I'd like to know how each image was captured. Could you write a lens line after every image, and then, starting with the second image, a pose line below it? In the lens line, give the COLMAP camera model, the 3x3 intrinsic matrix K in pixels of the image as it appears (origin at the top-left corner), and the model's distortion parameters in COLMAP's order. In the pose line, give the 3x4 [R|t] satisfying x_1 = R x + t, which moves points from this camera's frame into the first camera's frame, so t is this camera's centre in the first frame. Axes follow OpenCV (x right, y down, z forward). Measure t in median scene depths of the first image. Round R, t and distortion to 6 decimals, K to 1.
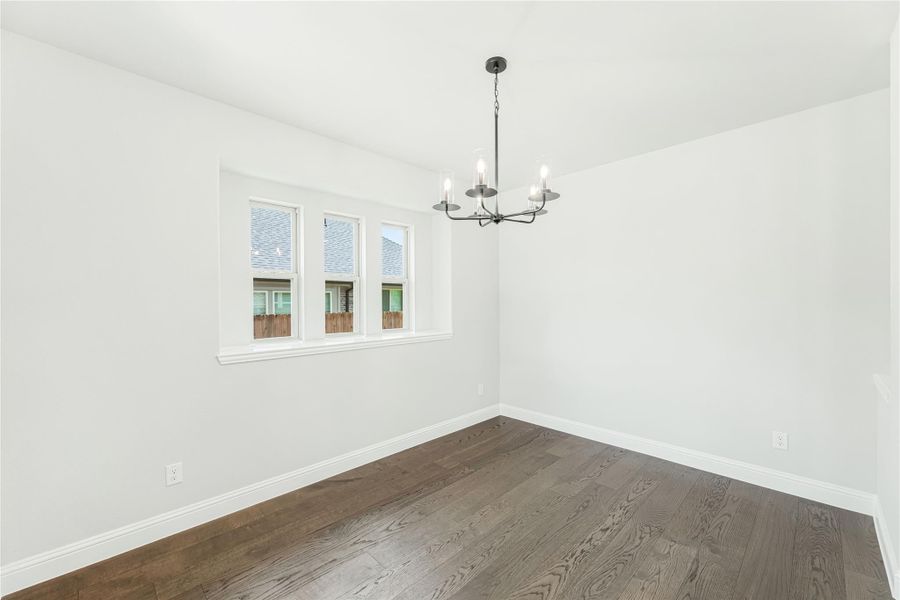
lens RADIAL K [[363.9, 0, 445.9], [0, 363.9, 303.5], [0, 0, 1]] dist [0.000759, -0.000598]
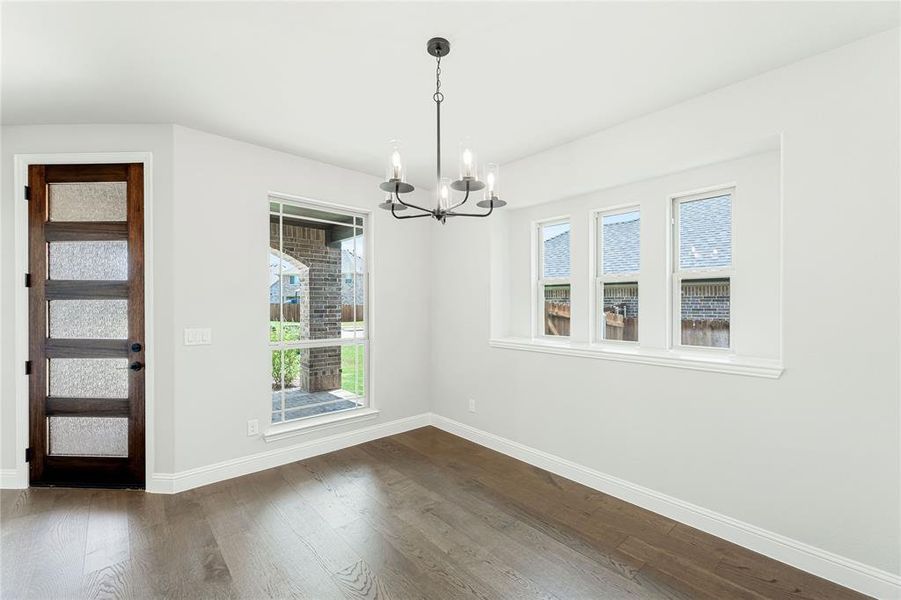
lens RADIAL K [[364.3, 0, 444.0], [0, 364.3, 307.5], [0, 0, 1]] dist [0.000759, -0.000598]
pose [[-0.046087, 0.011320, -0.998873, 0.692110], [-0.011046, 0.999869, 0.011841, -0.005272], [0.998876, 0.011580, -0.045956, 0.689451]]
